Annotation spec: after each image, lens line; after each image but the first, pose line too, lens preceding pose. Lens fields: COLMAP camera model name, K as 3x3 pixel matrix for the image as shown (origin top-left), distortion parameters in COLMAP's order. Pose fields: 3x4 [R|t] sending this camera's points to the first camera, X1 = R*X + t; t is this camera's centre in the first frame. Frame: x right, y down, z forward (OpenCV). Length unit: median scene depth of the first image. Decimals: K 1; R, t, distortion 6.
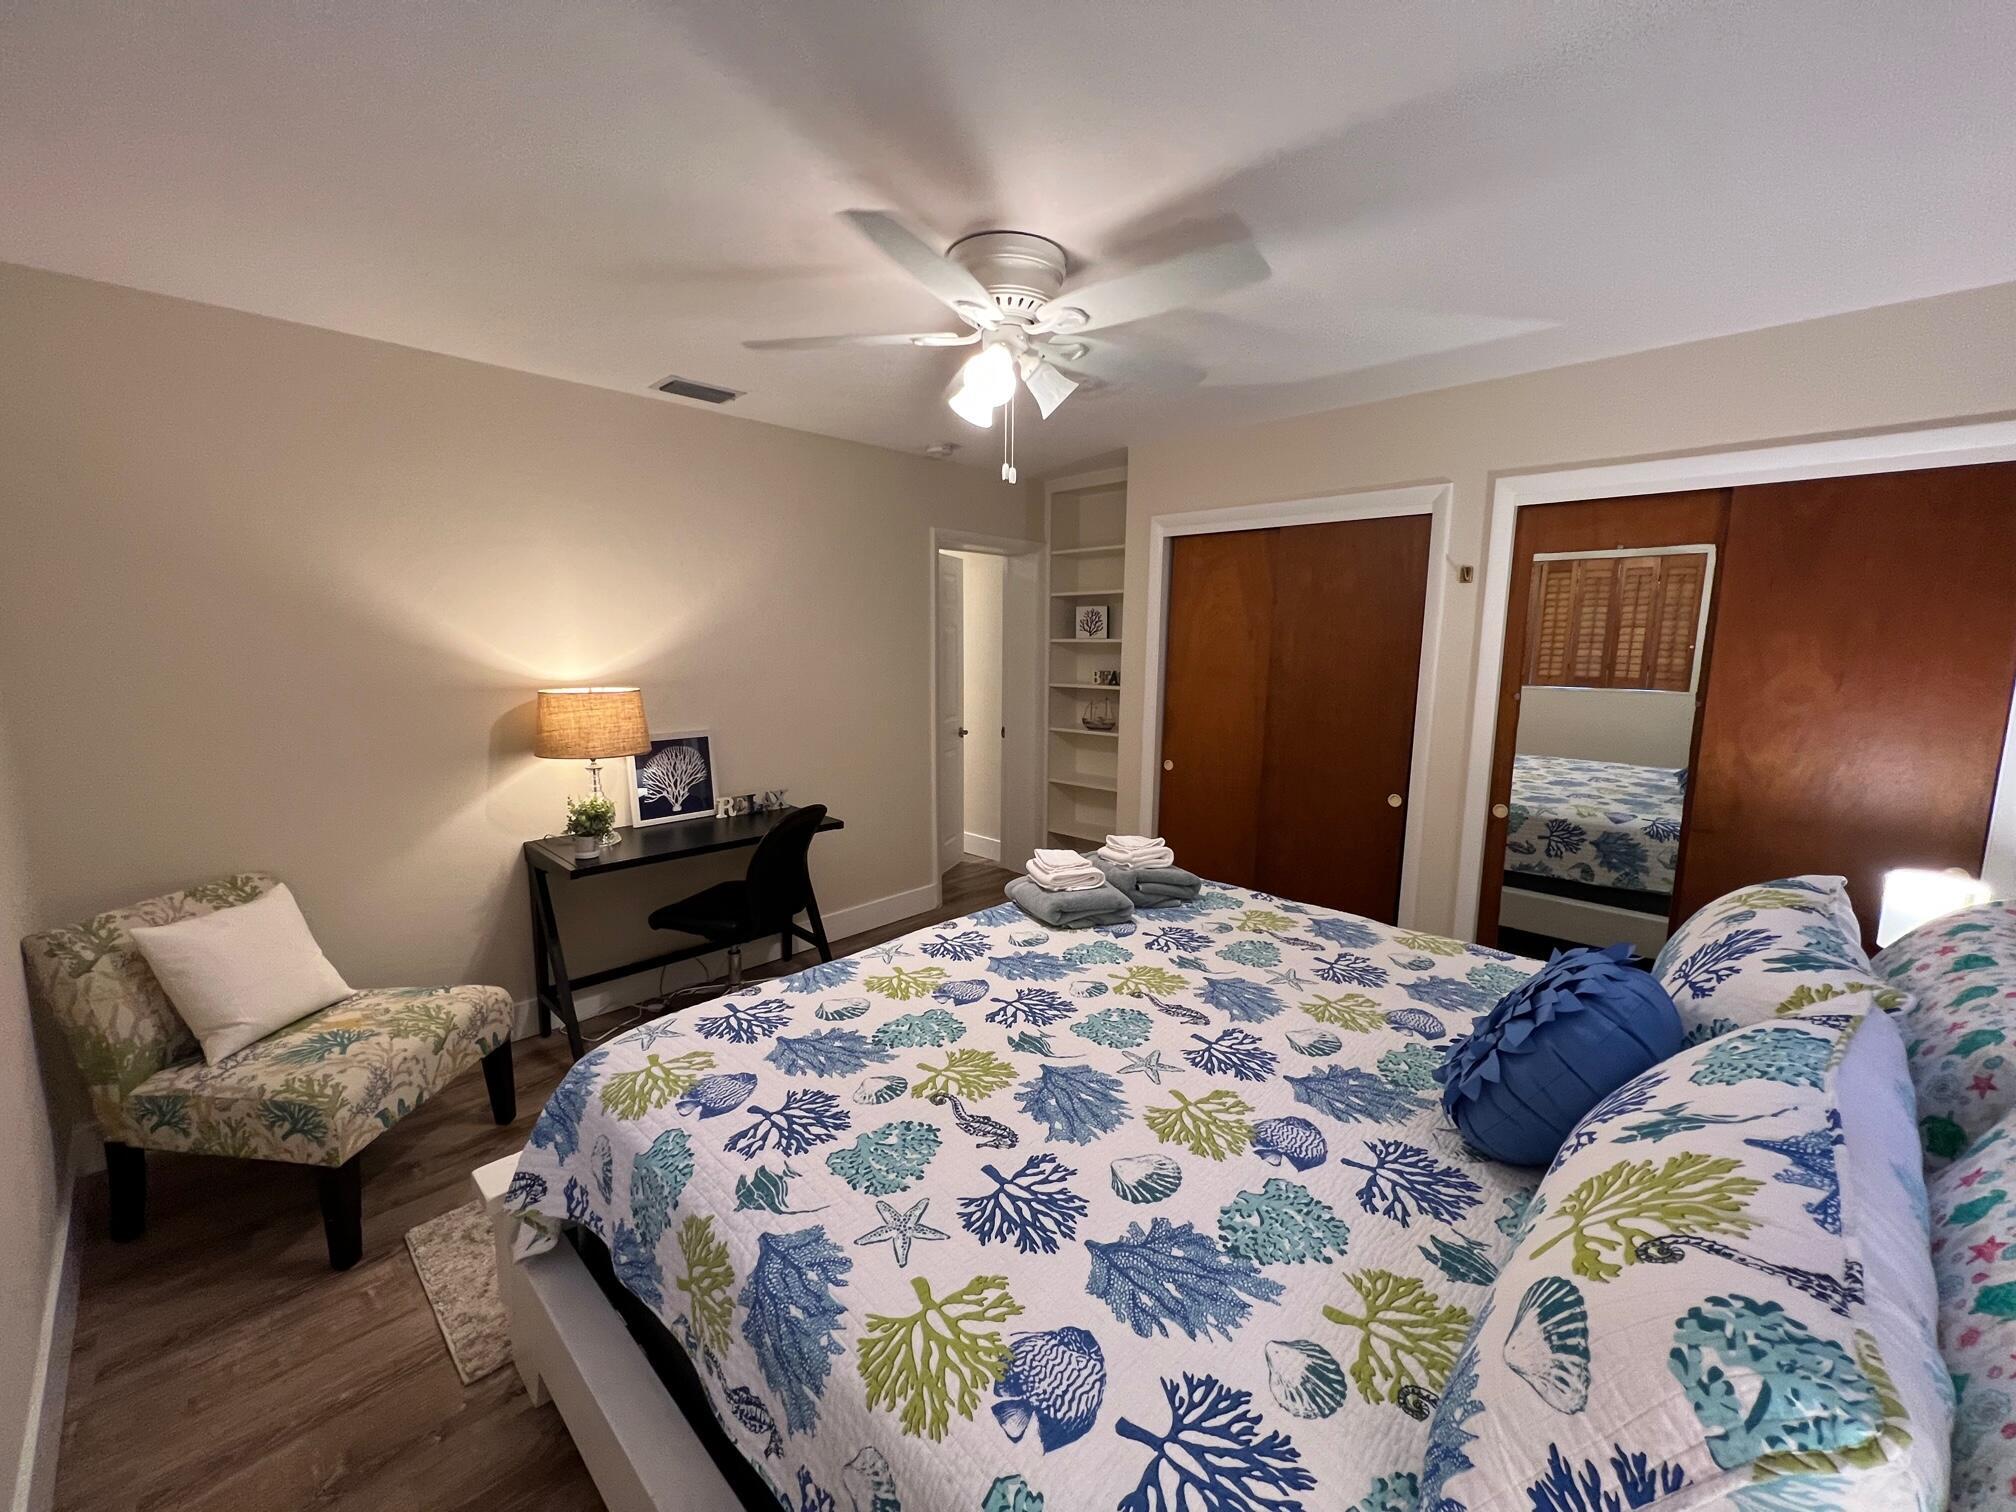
lens RADIAL K [[808.5, 0, 1008.4], [0, 808.5, 748.2], [0, 0, 1]] dist [0.002060, 0.000294]
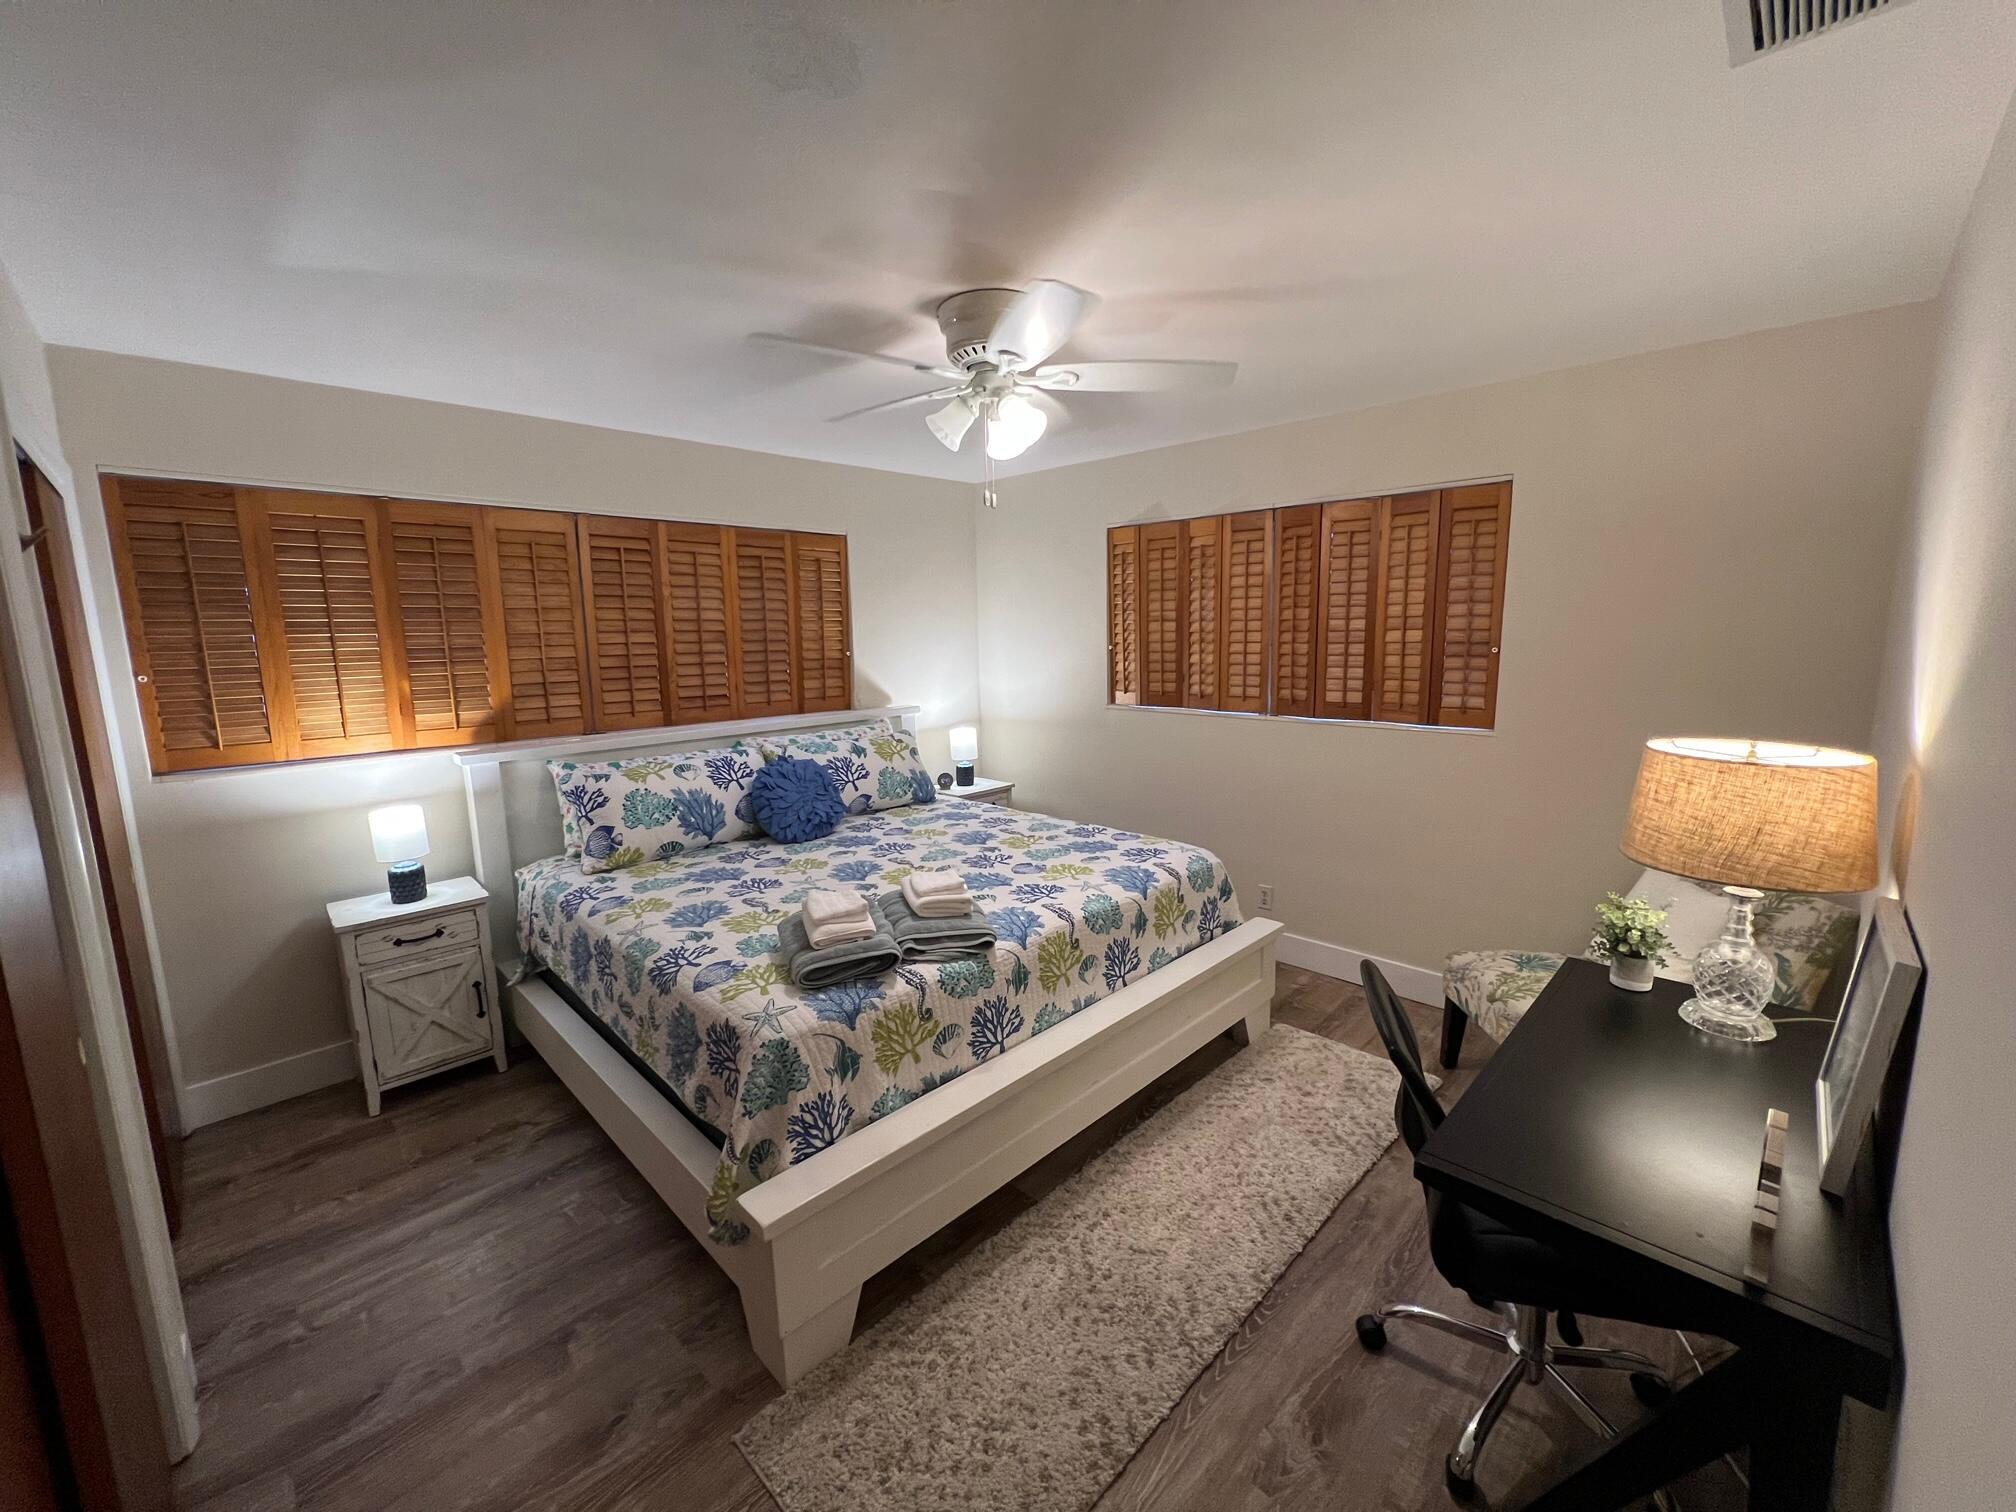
lens RADIAL K [[808.5, 0, 1008.0], [0, 808.5, 758.1], [0, 0, 1]] dist [0.002060, 0.000294]
pose [[-0.999822, 0.008254, 0.016943, -0.042545], [0.012858, 0.956015, 0.293037, -0.344513], [-0.013779, 0.293203, -0.955951, 2.276479]]
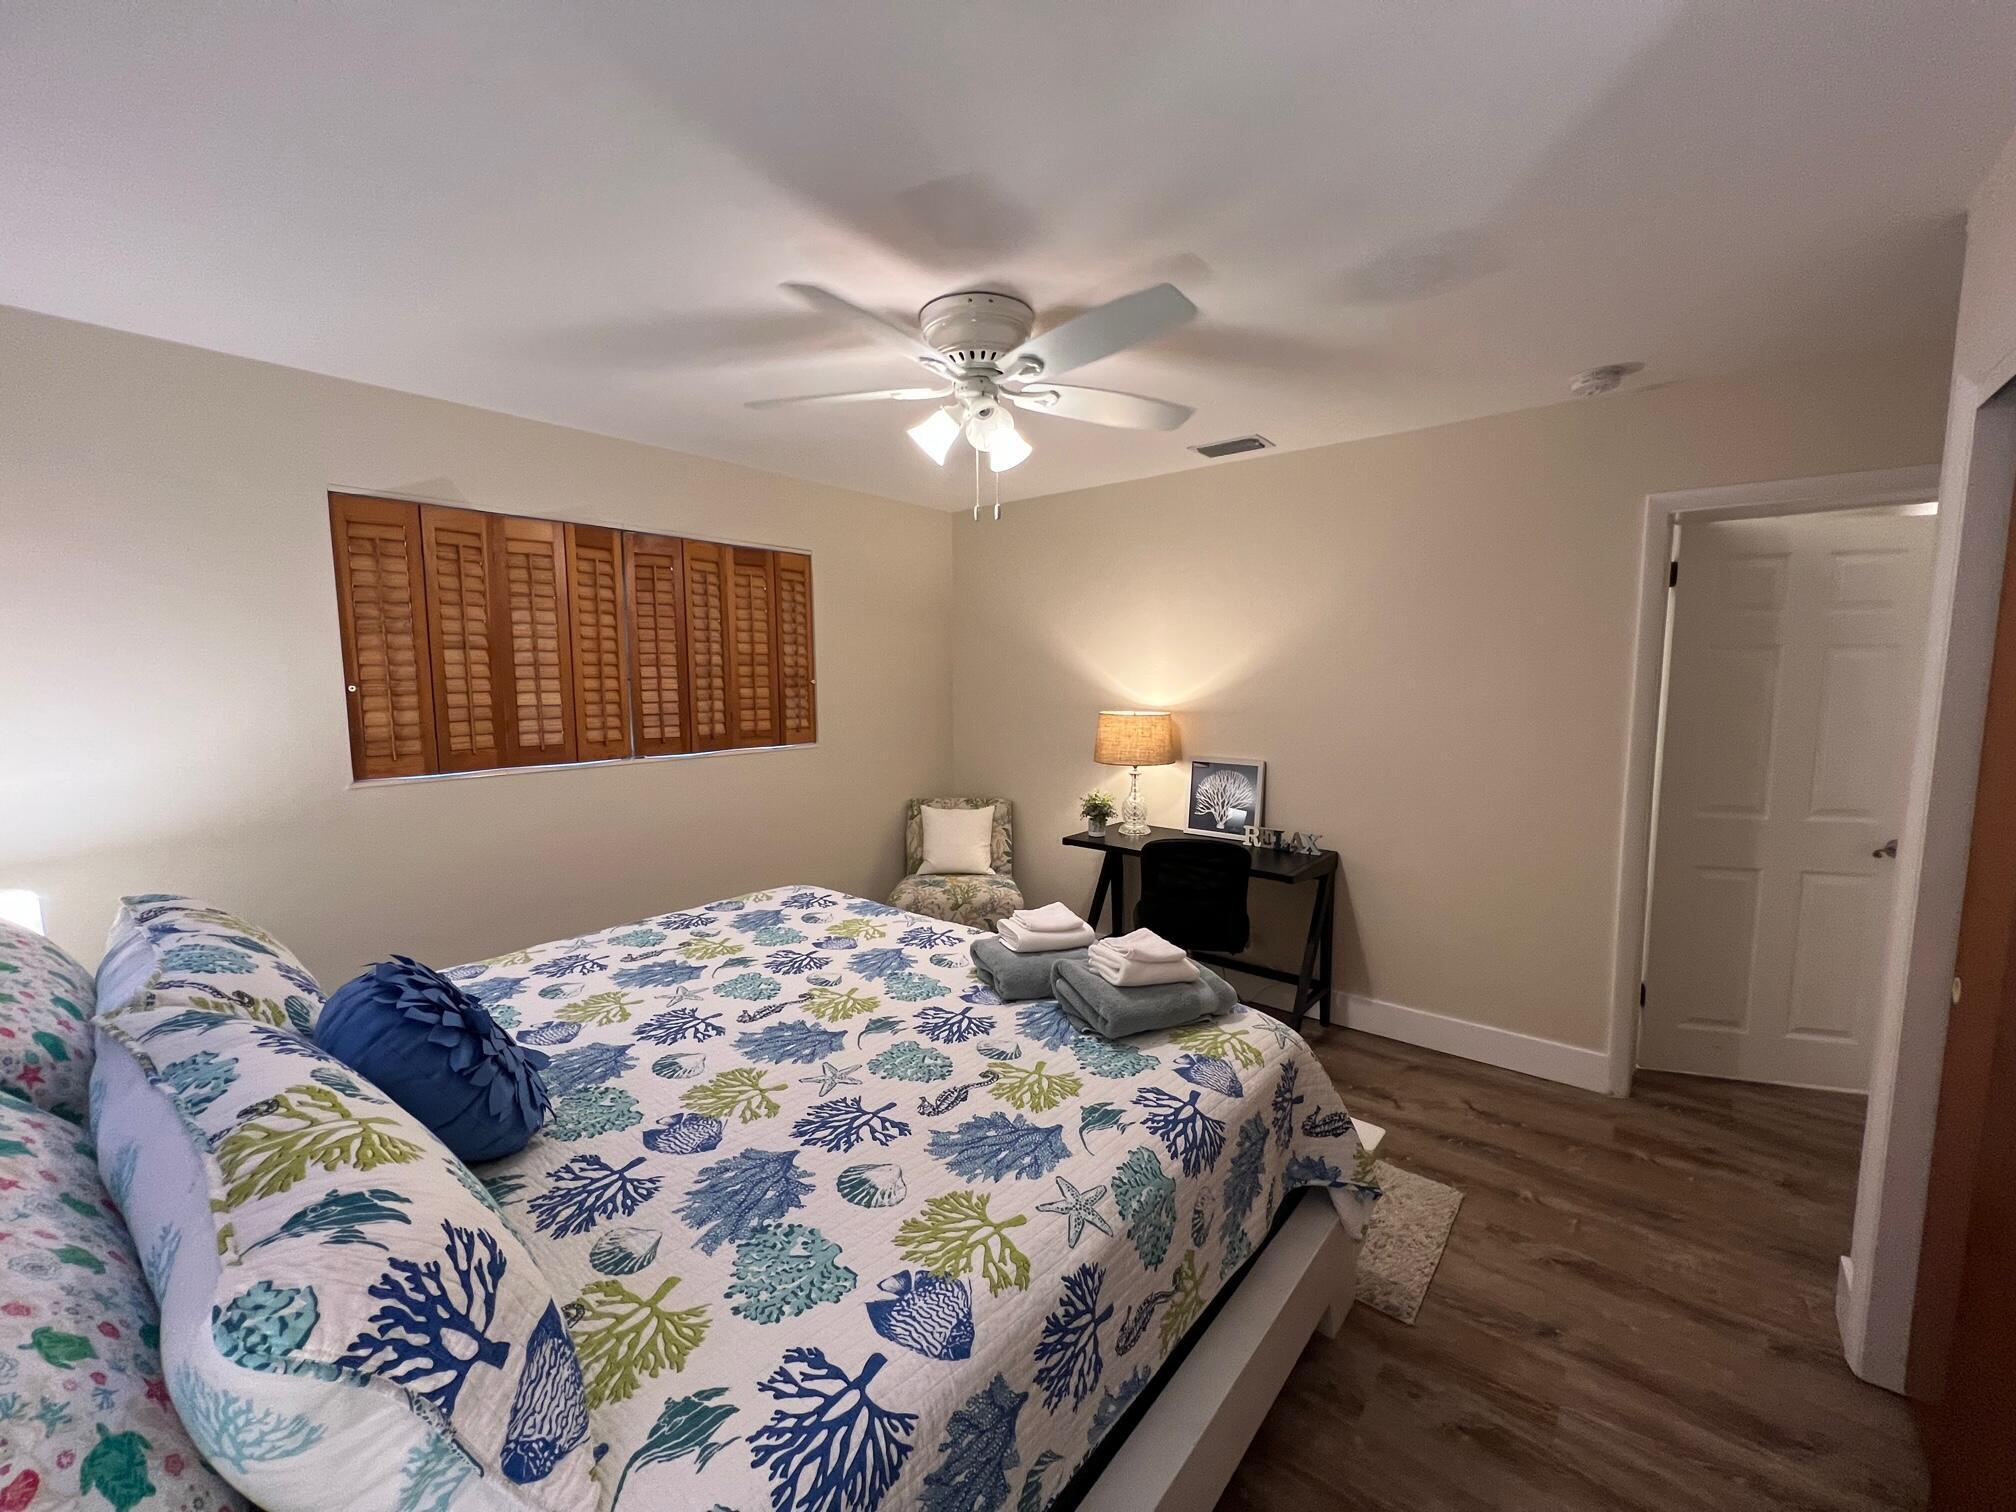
lens RADIAL K [[809.2, 0, 1001.4], [0, 809.2, 749.6], [0, 0, 1]] dist [0.002241, 0.000059]
pose [[0.067884, 0.090219, -0.993606, 1.128145], [-0.134245, 0.987672, 0.080508, -0.133366], [0.988620, 0.127922, 0.079159, 1.038141]]
